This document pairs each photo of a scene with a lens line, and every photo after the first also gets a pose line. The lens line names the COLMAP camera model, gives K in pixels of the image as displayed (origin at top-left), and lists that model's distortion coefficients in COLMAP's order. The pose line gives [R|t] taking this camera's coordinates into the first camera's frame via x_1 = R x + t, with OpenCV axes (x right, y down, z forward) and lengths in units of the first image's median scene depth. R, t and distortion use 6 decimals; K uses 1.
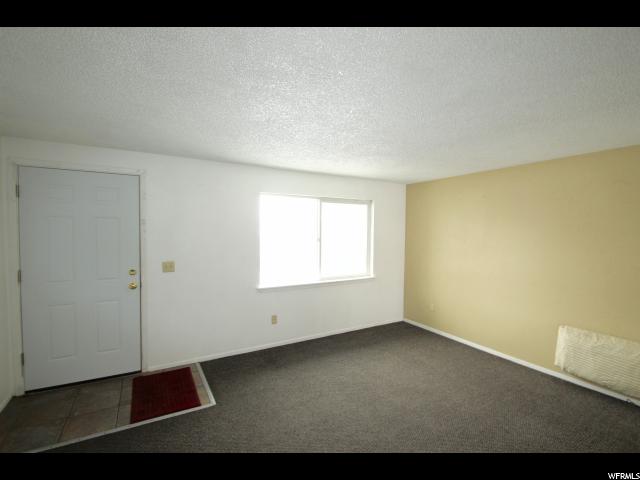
lens RADIAL K [[298.0, 0, 313.6], [0, 298.0, 240.6], [0, 0, 1]] dist [0.021266, -0.022315]
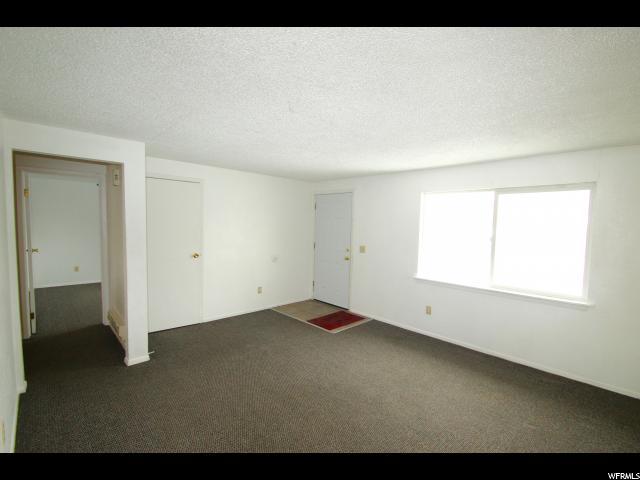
lens RADIAL K [[298.0, 0, 313.6], [0, 298.0, 240.6], [0, 0, 1]] dist [0.021266, -0.022315]
pose [[0.214784, 0.065199, -0.974483, 0.973434], [-0.039832, 0.997524, 0.057961, -0.037079], [0.975849, 0.026367, 0.216849, 0.432737]]
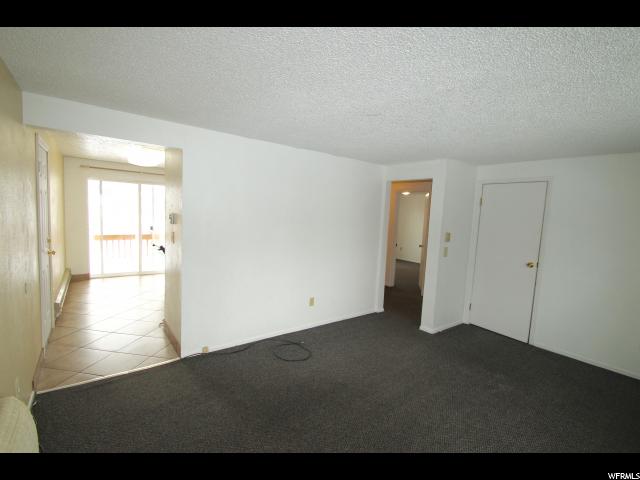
lens RADIAL K [[298.0, 0, 313.6], [0, 298.0, 240.6], [0, 0, 1]] dist [0.021266, -0.022315]
pose [[-0.991259, -0.029902, -0.128497, 0.520826], [-0.045403, 0.991801, 0.119450, -0.062456], [0.123872, 0.124240, -0.984490, 1.270450]]
